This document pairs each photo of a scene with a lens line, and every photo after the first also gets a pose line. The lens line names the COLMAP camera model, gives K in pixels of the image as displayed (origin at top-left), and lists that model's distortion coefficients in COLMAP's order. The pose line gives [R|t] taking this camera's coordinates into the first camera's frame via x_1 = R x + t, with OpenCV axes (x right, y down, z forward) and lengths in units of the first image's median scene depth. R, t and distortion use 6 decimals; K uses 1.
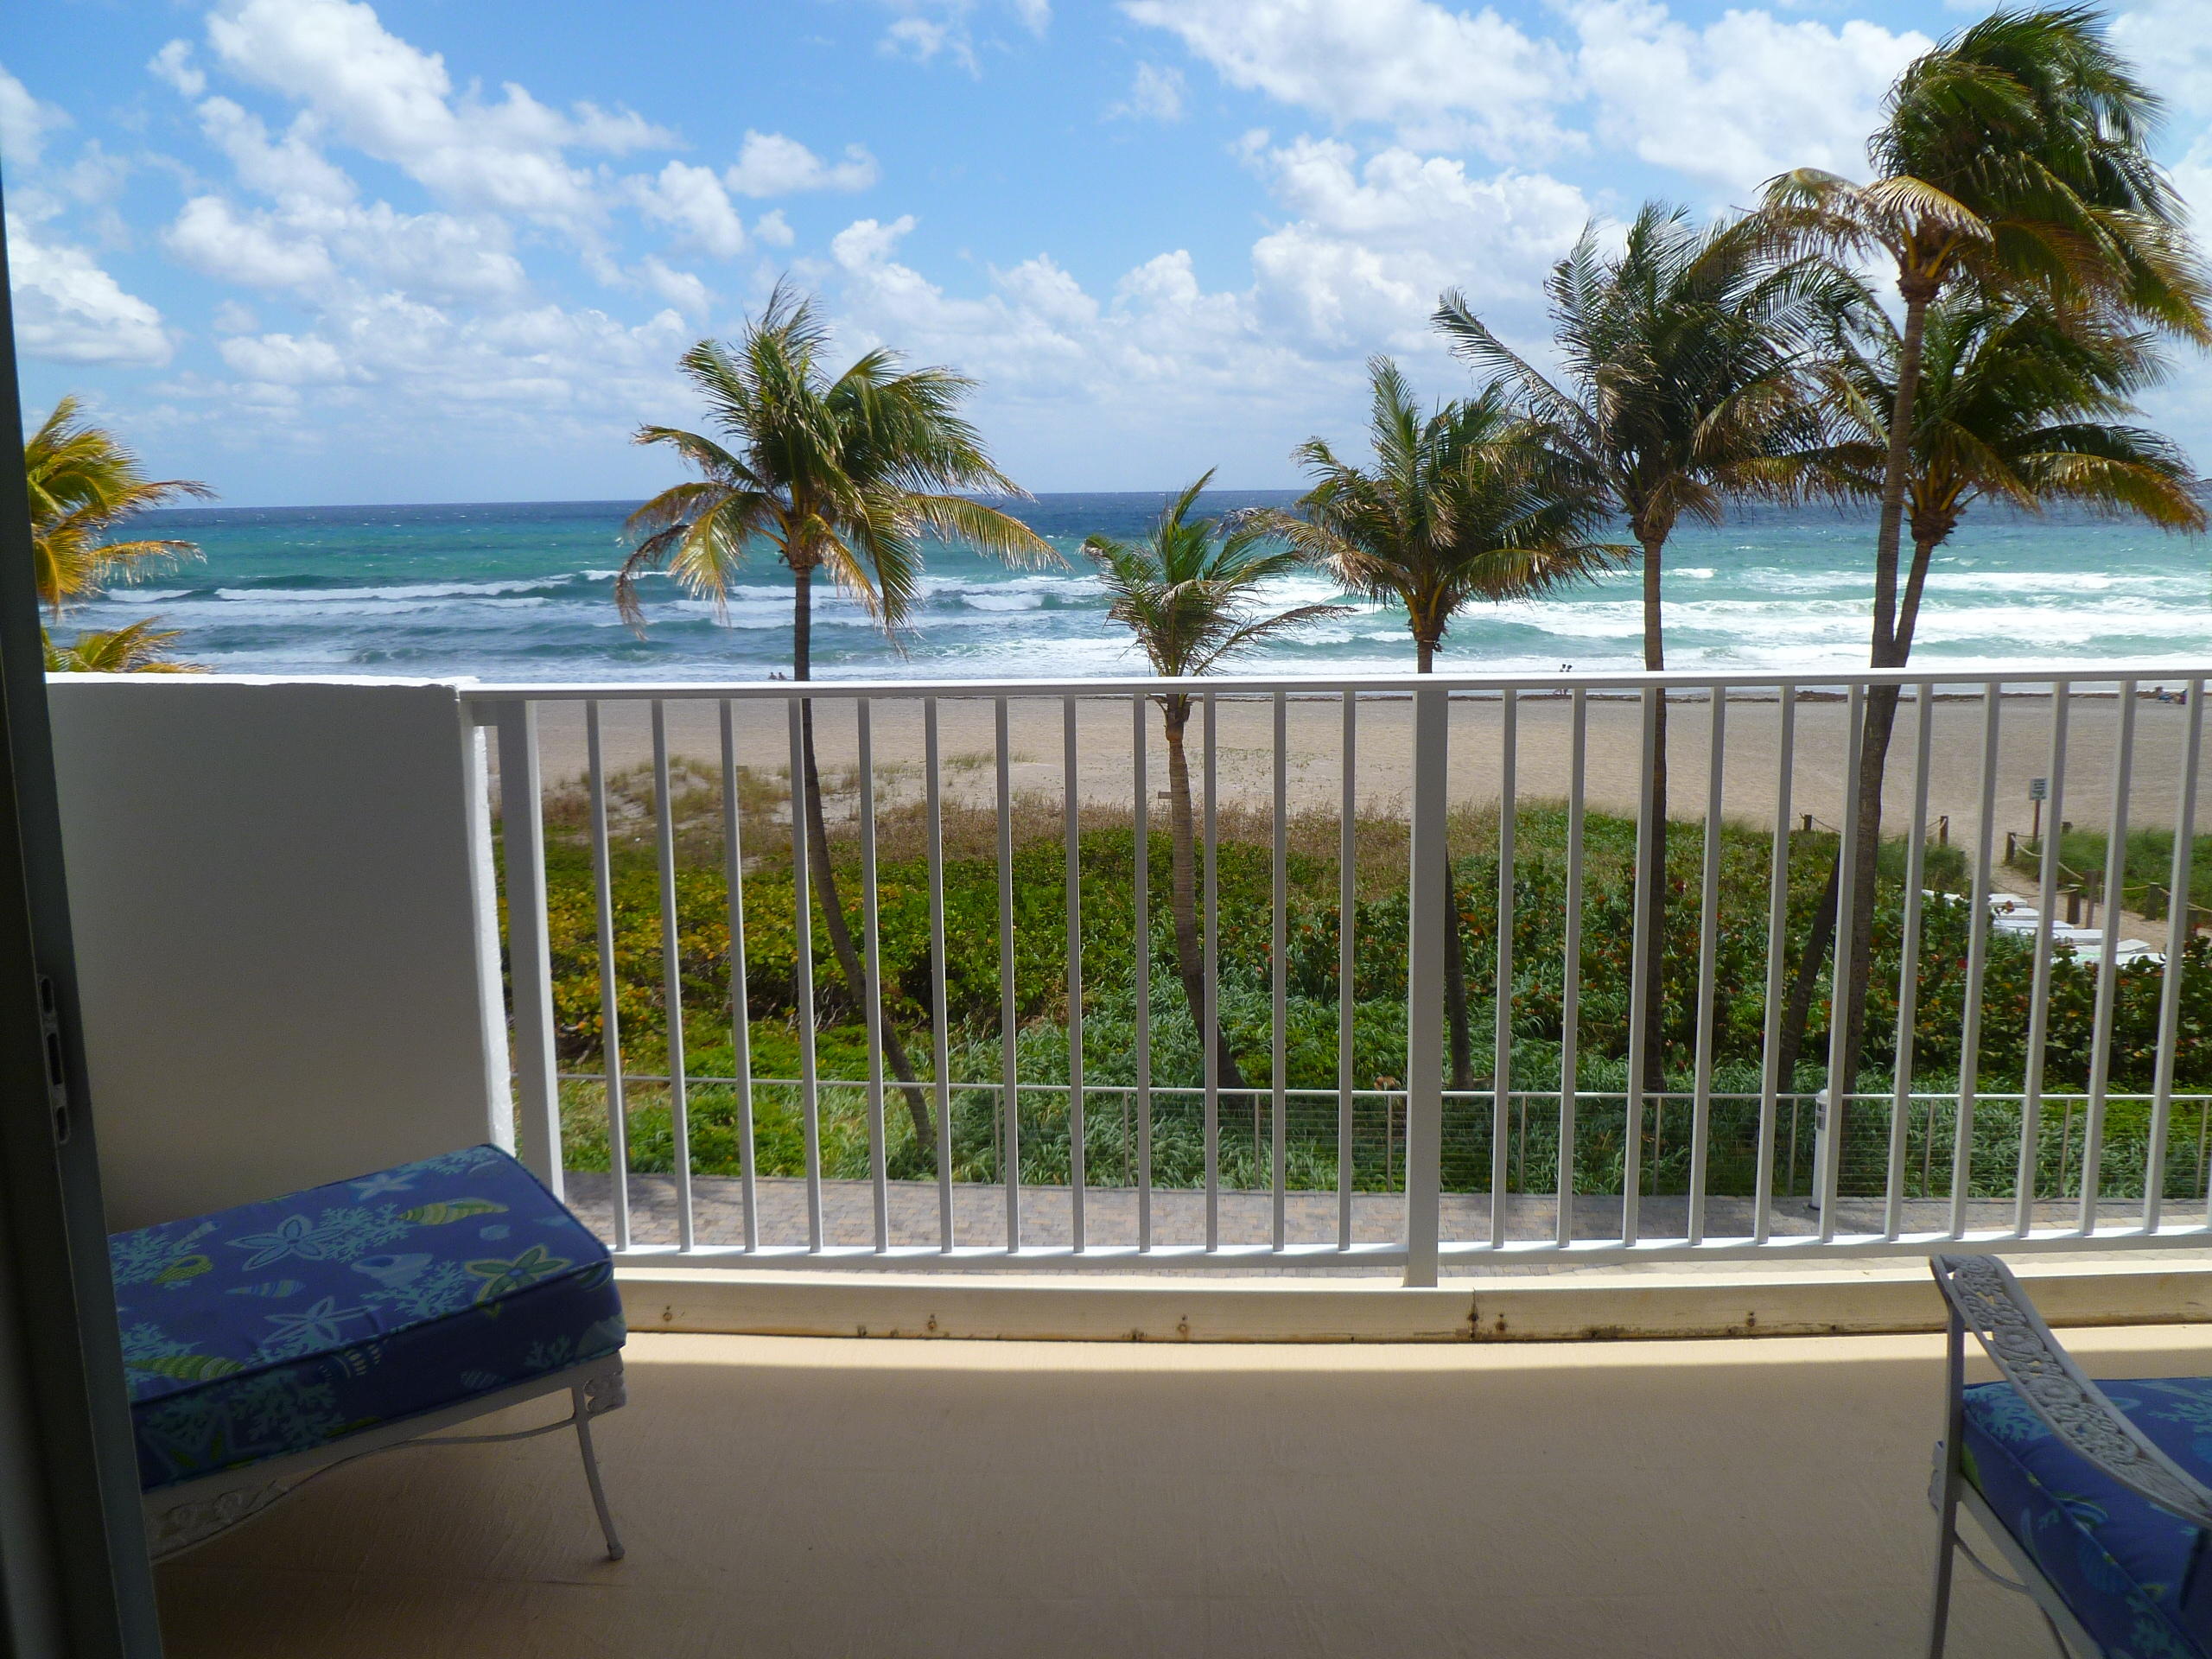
lens RADIAL K [[1853.7, 0, 1106.0], [0, 1853.7, 829.5], [0, 0, 1]] dist [-0.076649, 0.000959]
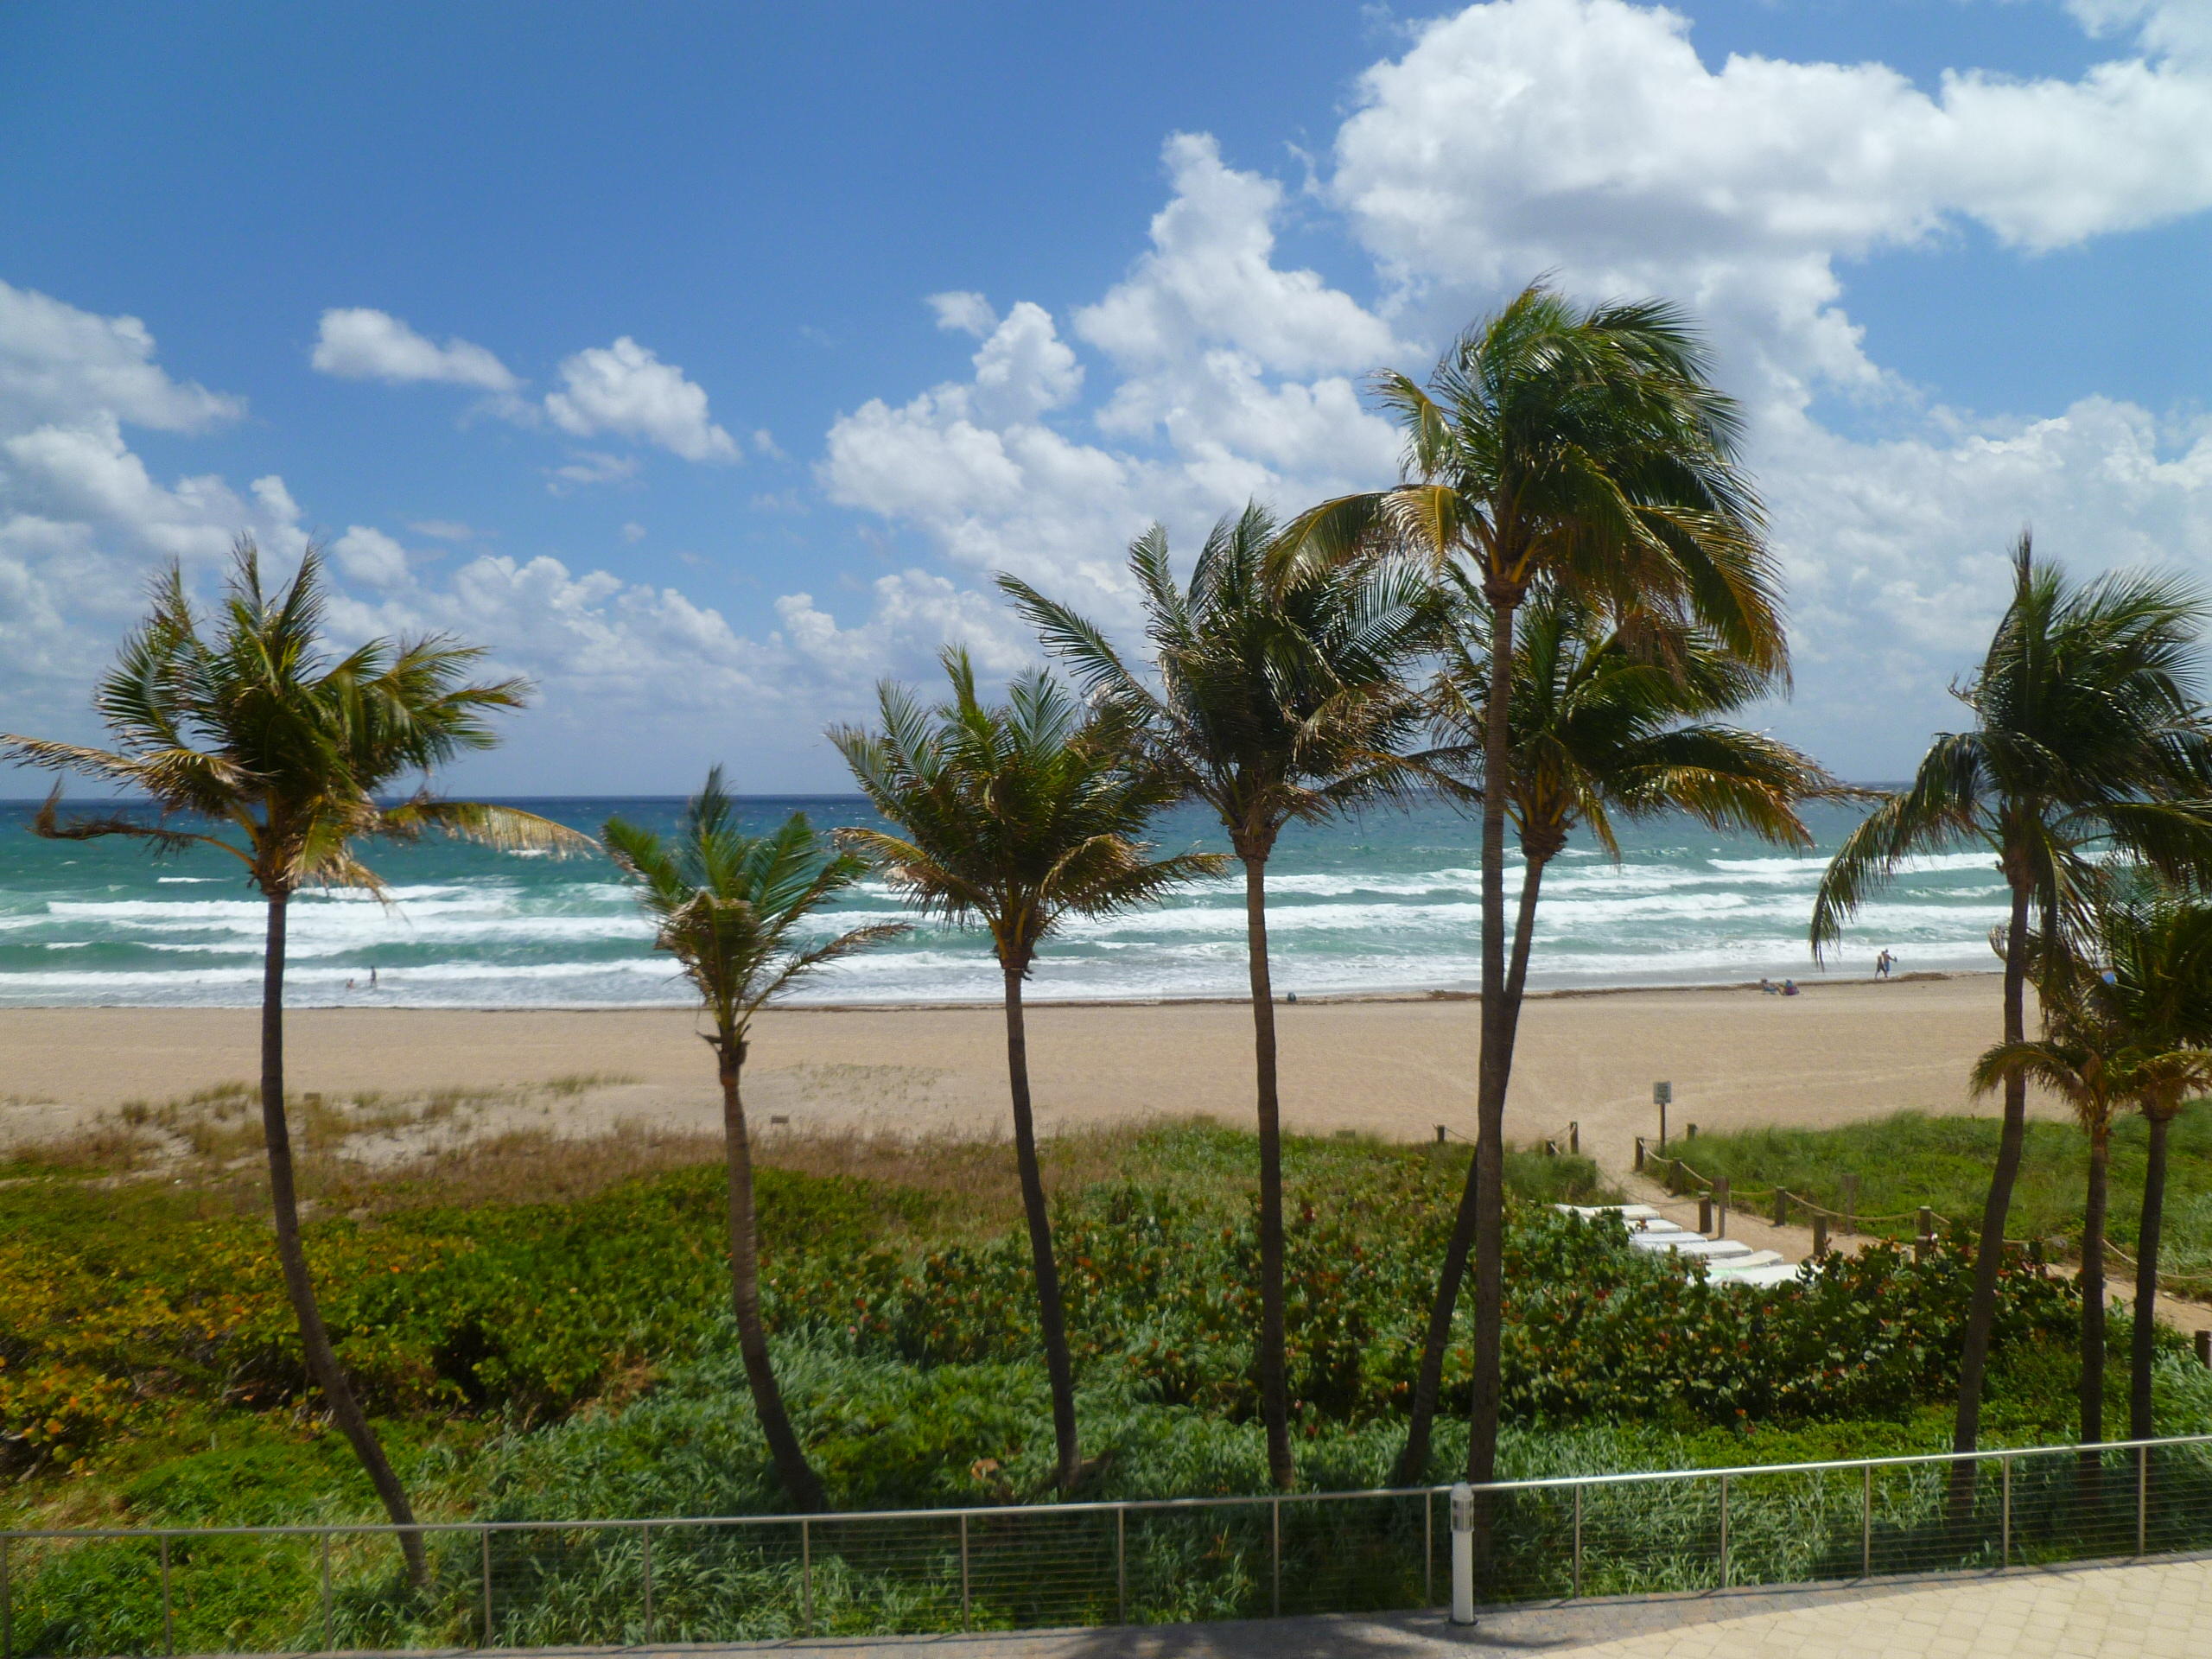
lens RADIAL K [[1845.2, 0, 1106.0], [0, 1845.2, 829.5], [0, 0, 1]] dist [-0.084324, 0.034930]
pose [[0.983067, 0.003466, 0.183211, 0.043367], [0.026130, 0.986953, -0.158874, -0.020953], [-0.181371, 0.160971, 0.970151, 0.088658]]
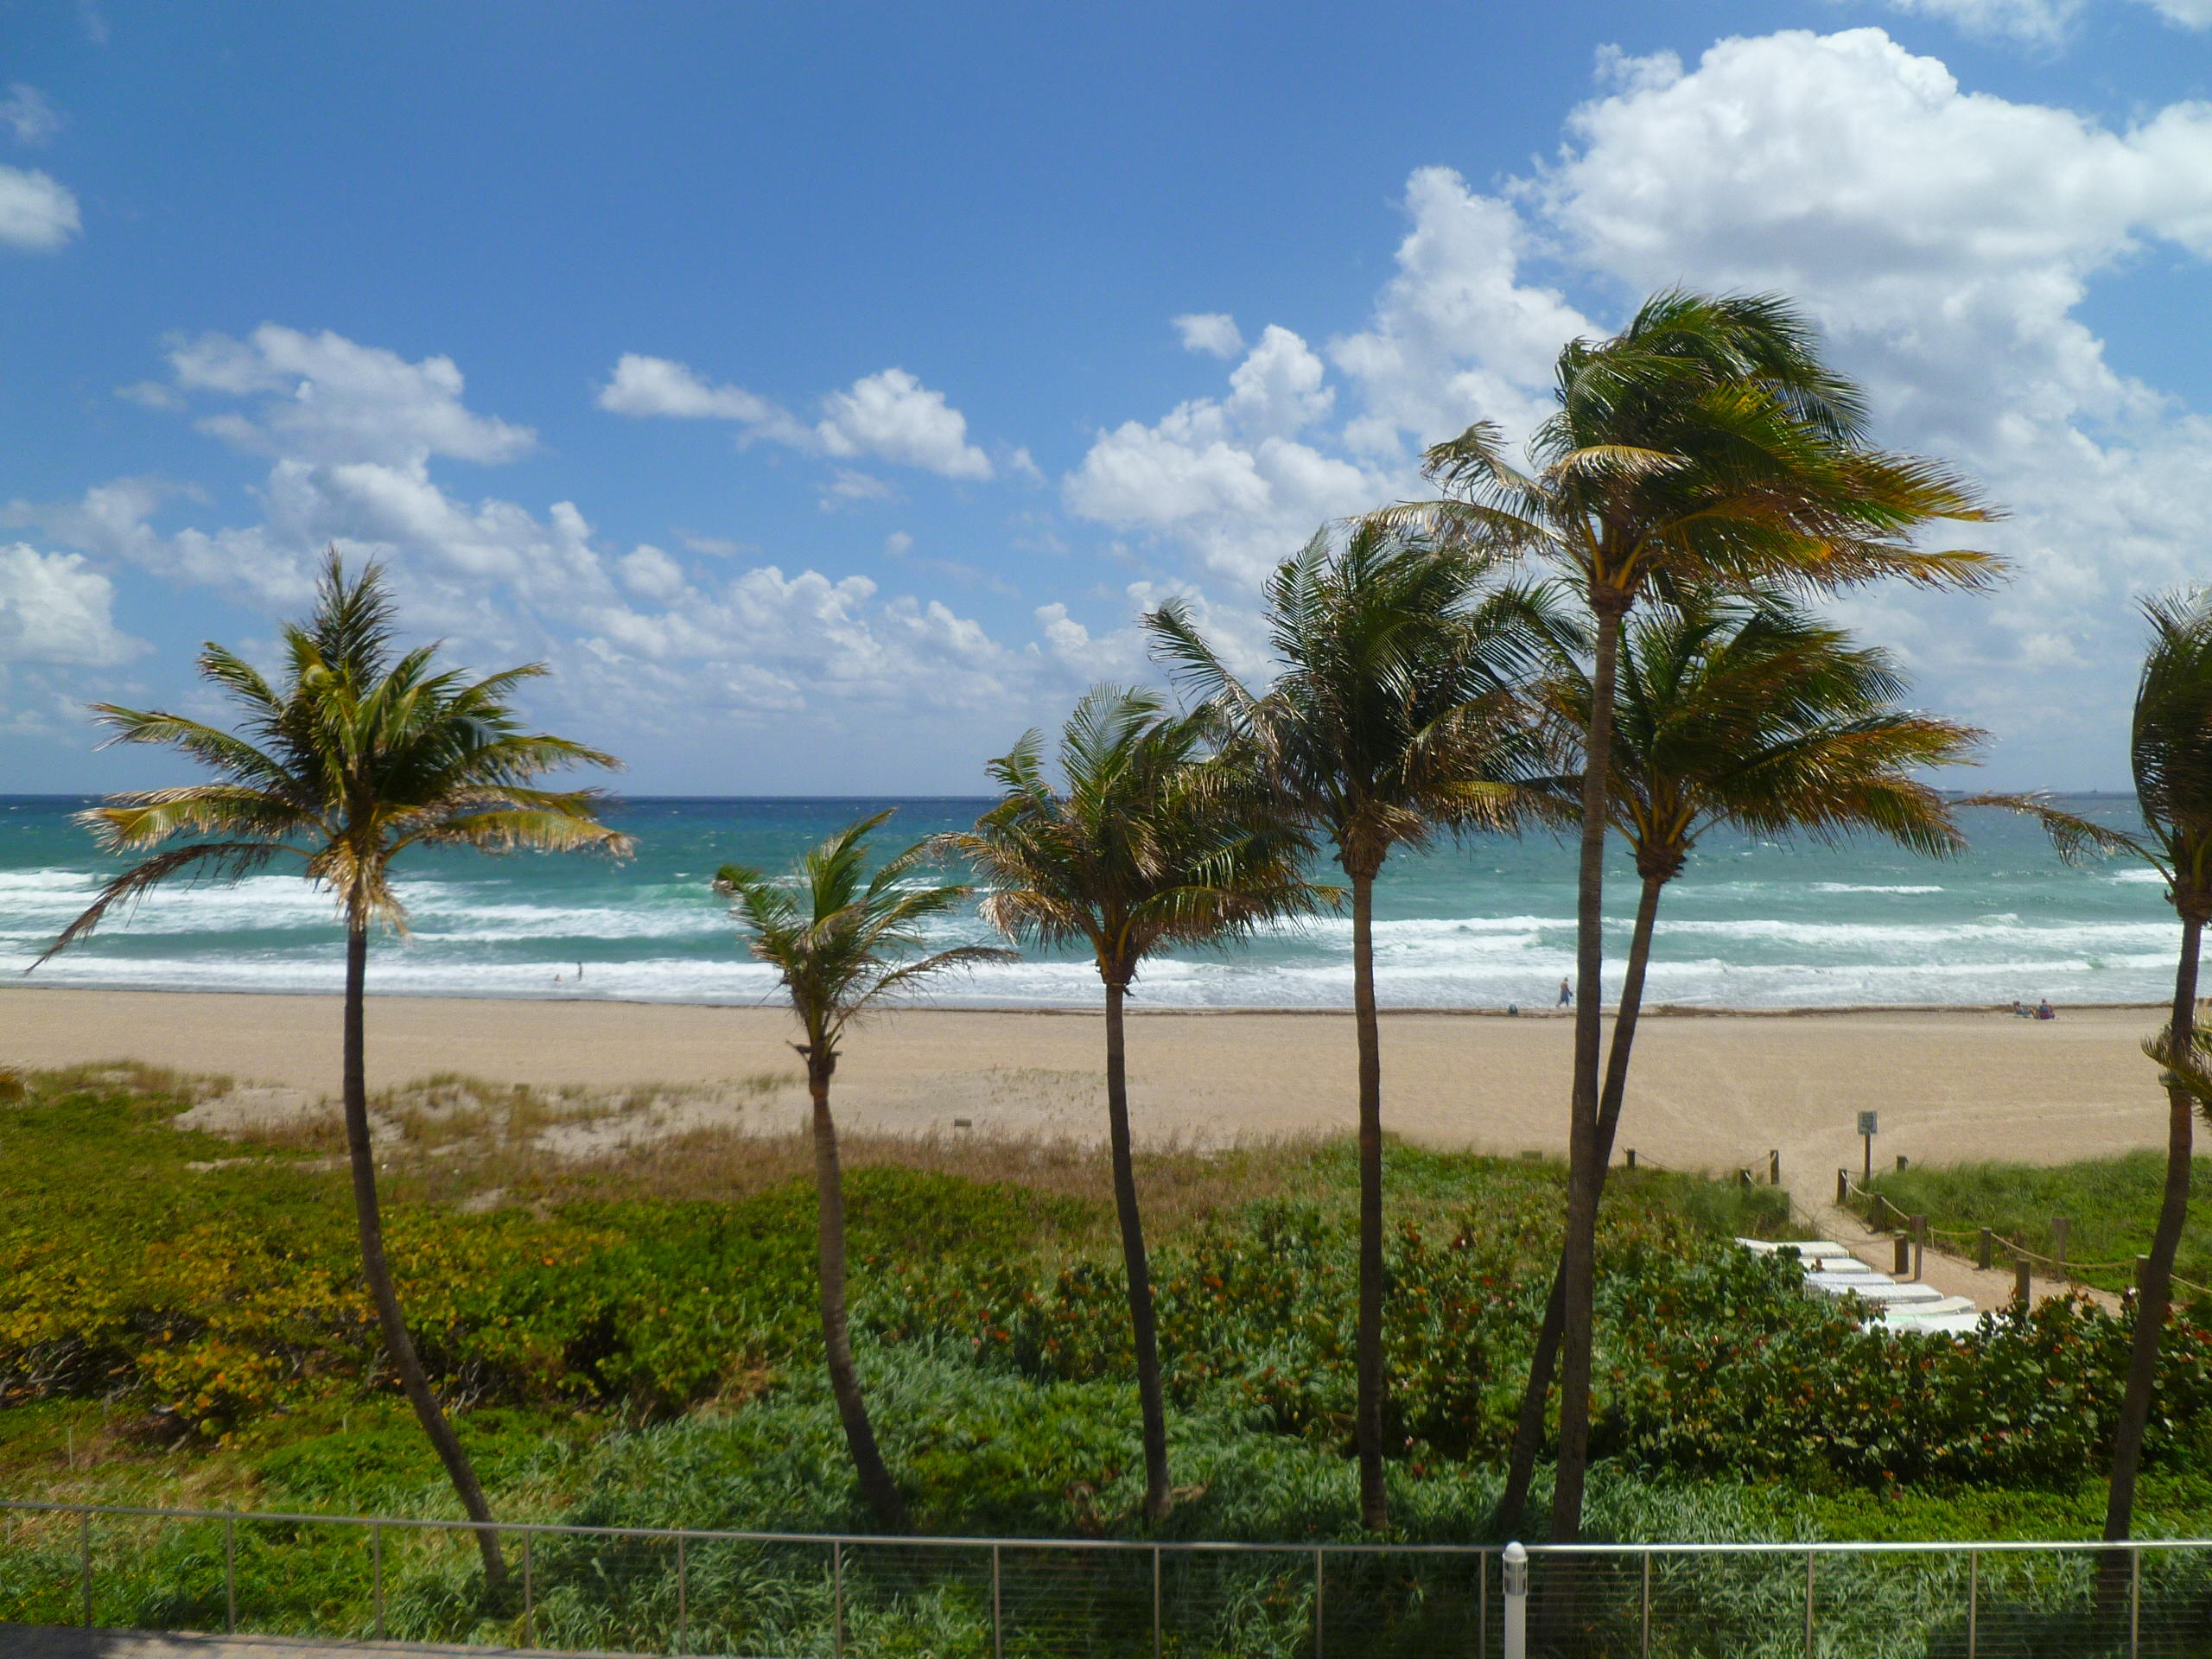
lens RADIAL K [[1836.2, 0, 1106.0], [0, 1836.2, 829.5], [0, 0, 1]] dist [-0.074967, 0.018790]
pose [[0.998778, 0.013919, 0.047414, 0.108427], [-0.006036, 0.986688, -0.162511, -0.027326], [-0.049045, 0.162027, 0.985567, 0.099167]]
